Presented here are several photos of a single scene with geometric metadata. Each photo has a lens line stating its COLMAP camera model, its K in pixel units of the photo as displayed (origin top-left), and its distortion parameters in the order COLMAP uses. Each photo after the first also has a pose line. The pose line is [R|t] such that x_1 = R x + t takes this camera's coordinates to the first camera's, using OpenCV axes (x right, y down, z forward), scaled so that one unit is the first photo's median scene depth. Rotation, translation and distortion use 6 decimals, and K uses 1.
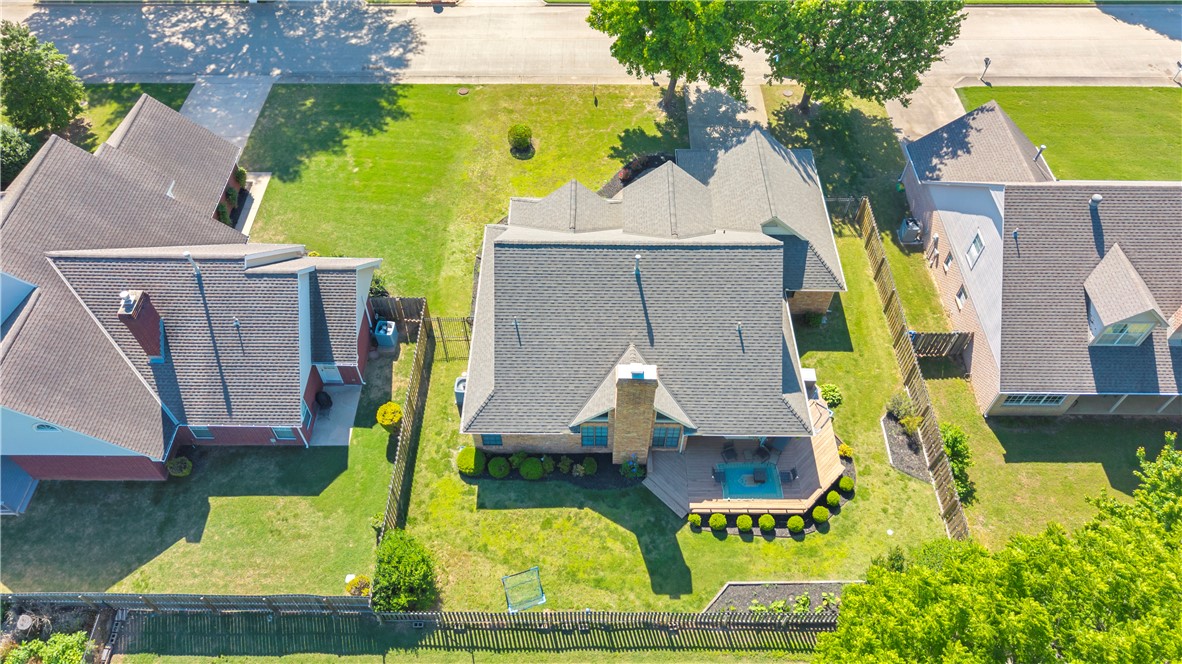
lens RADIAL K [[783.6, 0, 595.3], [0, 783.6, 331.0], [0, 0, 1]] dist [-0.001155, -0.002814]
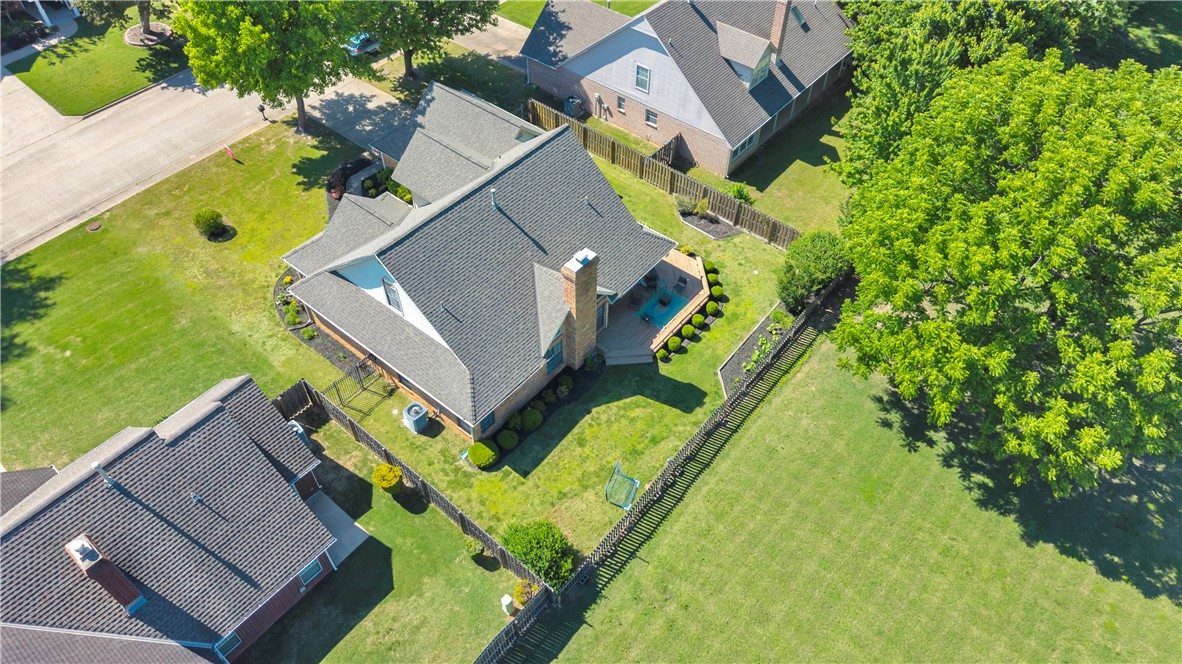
lens RADIAL K [[783.6, 0, 595.3], [0, 783.6, 331.0], [0, 0, 1]] dist [-0.001155, -0.002814]
pose [[0.631853, -0.582091, 0.511793, -0.477073], [0.605331, 0.782987, 0.143201, -0.011069], [-0.484083, 0.219322, 0.847090, 0.053852]]
